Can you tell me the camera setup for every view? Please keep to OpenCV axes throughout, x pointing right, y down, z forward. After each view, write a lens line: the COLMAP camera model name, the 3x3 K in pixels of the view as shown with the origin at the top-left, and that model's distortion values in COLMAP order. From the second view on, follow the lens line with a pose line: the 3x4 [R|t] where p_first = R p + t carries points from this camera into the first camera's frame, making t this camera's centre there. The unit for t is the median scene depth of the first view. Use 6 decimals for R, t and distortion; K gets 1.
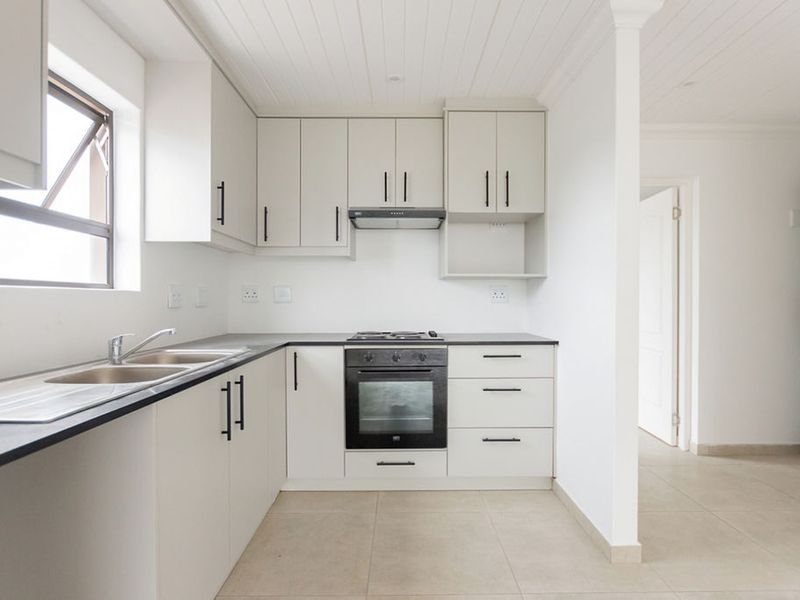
lens RADIAL K [[417.6, 0, 409.1], [0, 417.6, 303.6], [0, 0, 1]] dist [-0.002475, -0.000310]
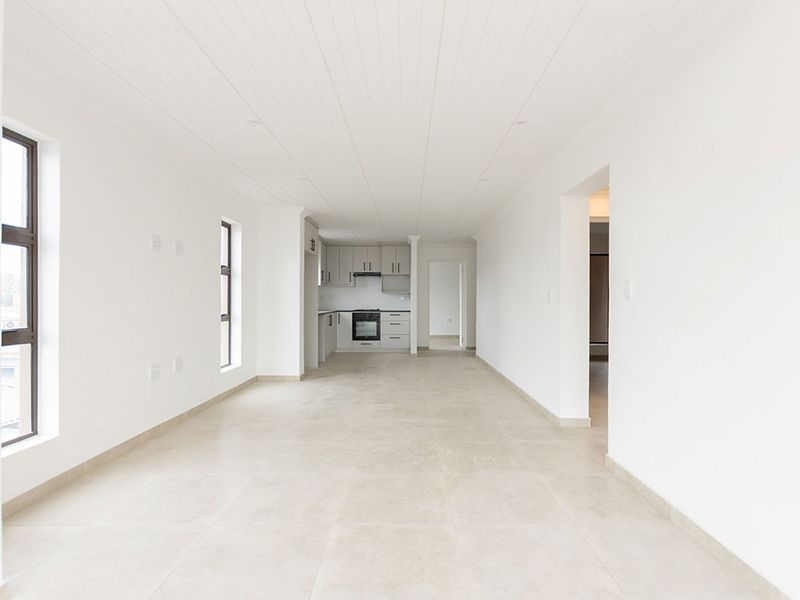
lens RADIAL K [[417.6, 0, 409.1], [0, 417.6, 303.6], [0, 0, 1]] dist [-0.002475, -0.000310]
pose [[0.999956, 0.004338, -0.008269, 0.371359], [-0.004430, 0.999928, -0.011110, 0.066947], [0.008220, 0.011146, 0.999904, -2.636329]]
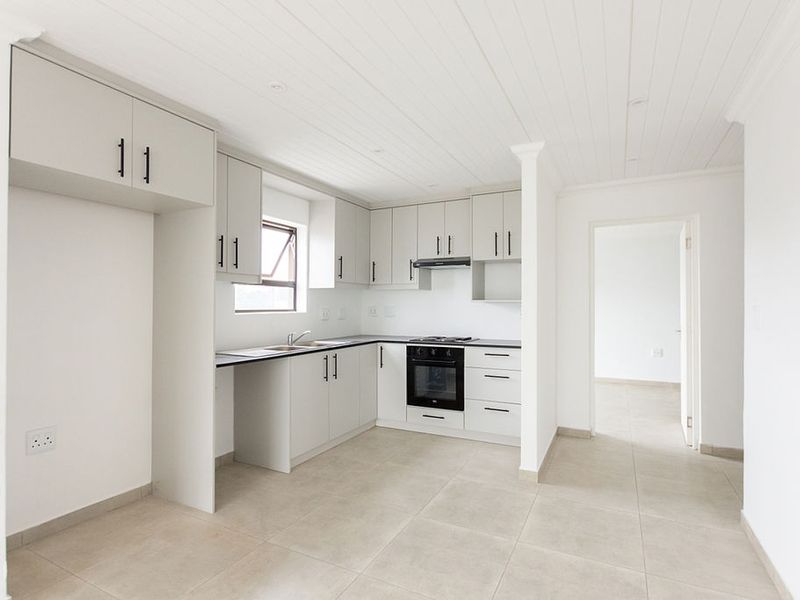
lens RADIAL K [[417.6, 0, 409.1], [0, 417.6, 303.6], [0, 0, 1]] dist [-0.002475, -0.000310]
pose [[0.888216, -0.000289, -0.459425, 0.635543], [-0.005459, 0.999923, -0.011183, -0.043525], [0.459393, 0.012441, 0.888146, -0.510680]]
